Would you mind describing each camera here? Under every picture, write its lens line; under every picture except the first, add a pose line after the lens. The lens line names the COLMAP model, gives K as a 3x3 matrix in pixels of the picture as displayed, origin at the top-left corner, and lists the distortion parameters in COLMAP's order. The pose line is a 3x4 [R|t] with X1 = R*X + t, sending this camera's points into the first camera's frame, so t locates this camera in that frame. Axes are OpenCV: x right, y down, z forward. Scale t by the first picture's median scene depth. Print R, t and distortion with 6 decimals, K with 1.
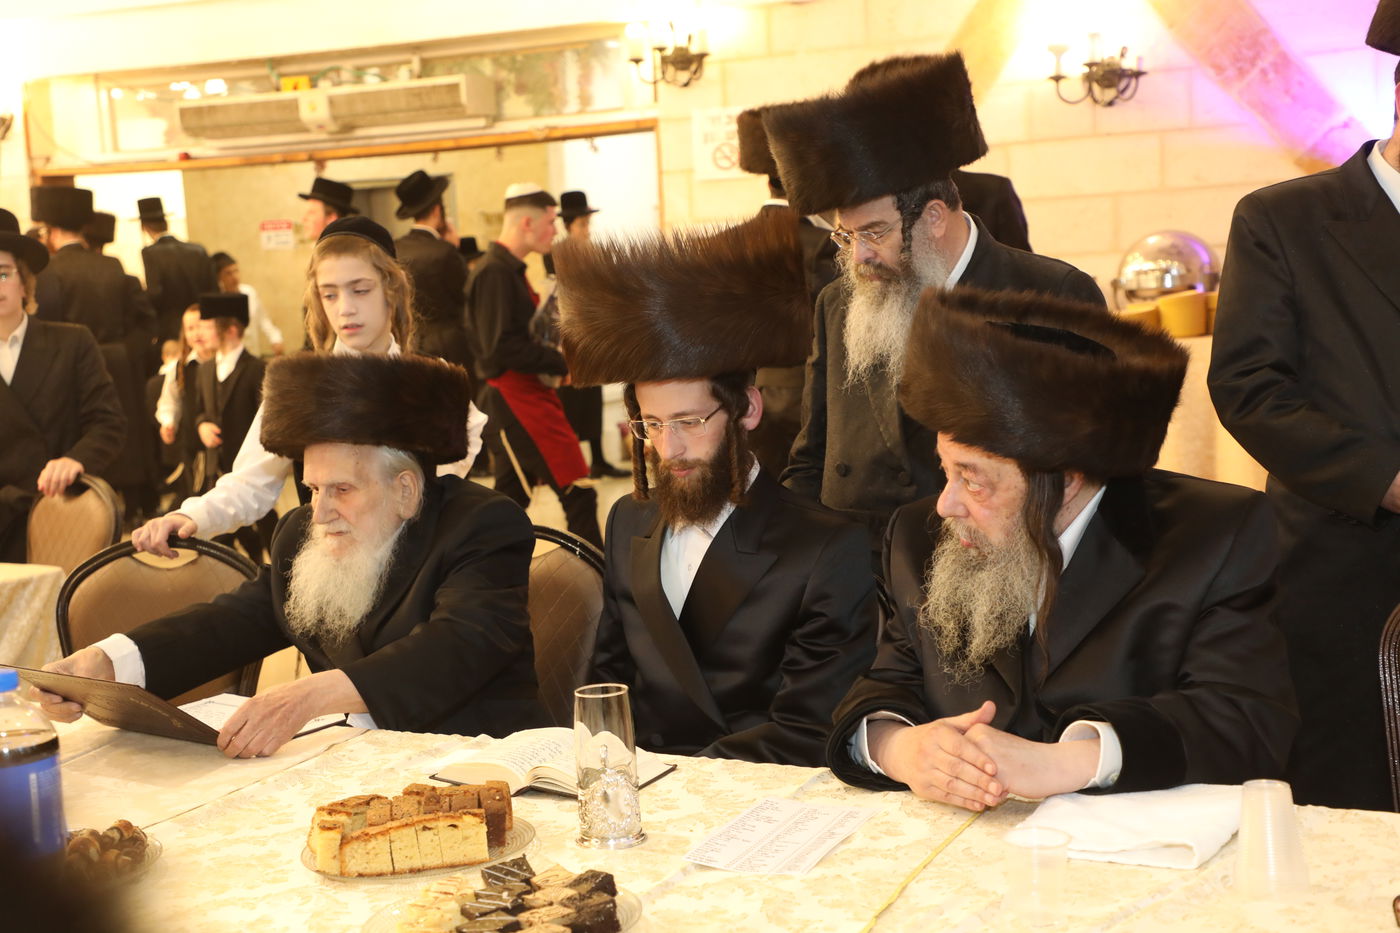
lens RADIAL K [[2094.2, 0, 711.5], [0, 2094.2, 456.4], [0, 0, 1]] dist [0.290269, 0.000000]
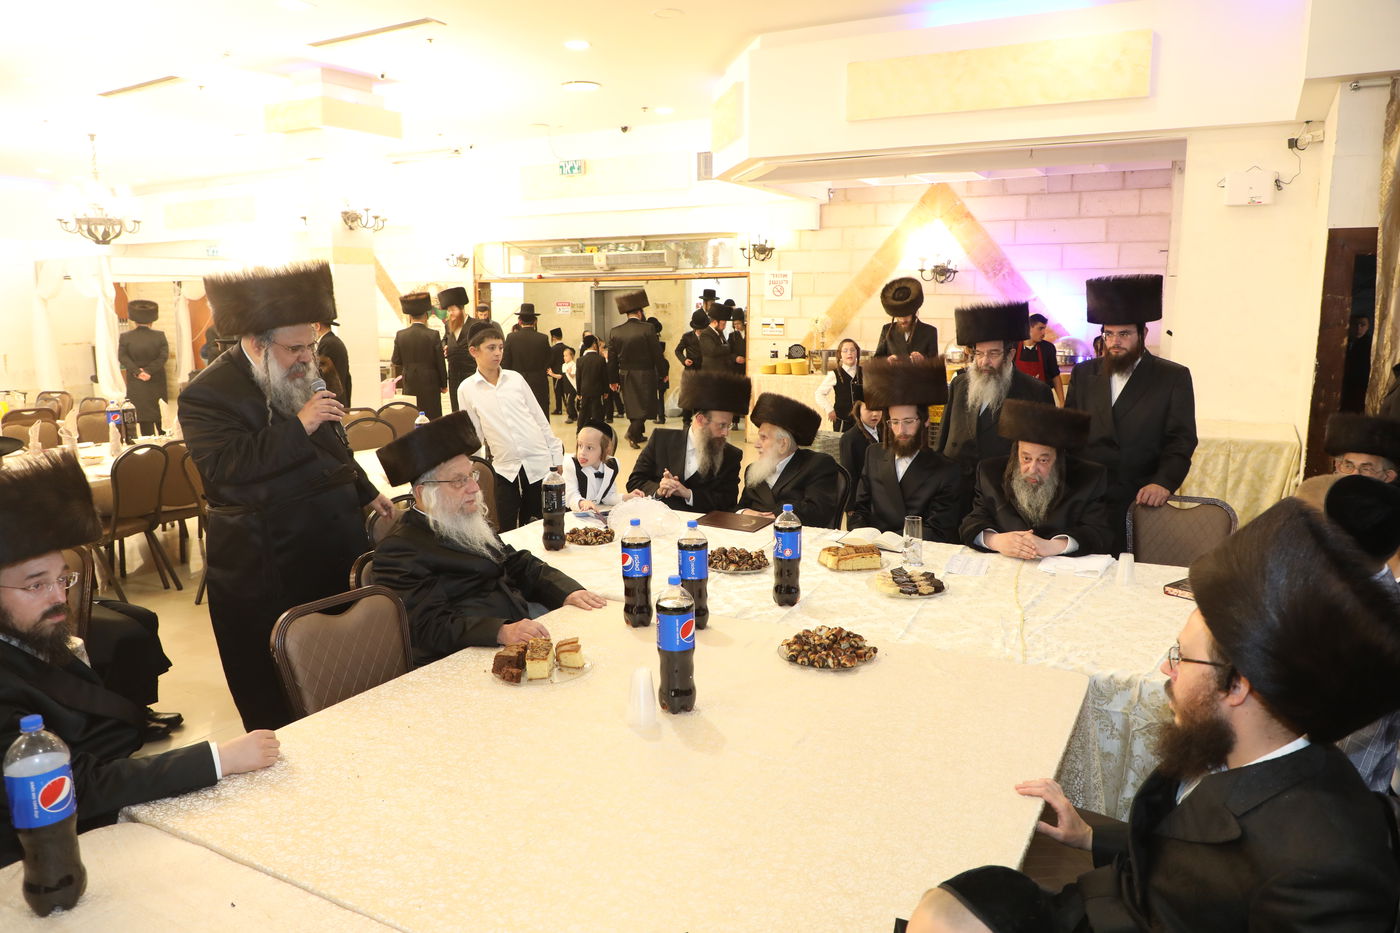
lens RADIAL K [[983.6, 0, 695.8], [0, 983.6, 458.7], [0, 0, 1]] dist [-0.048438, 0.024264]
pose [[0.998297, 0.048526, 0.032373, -0.338647], [-0.050351, 0.997037, 0.058152, -0.036874], [-0.029455, -0.059683, 0.997783, -0.361306]]
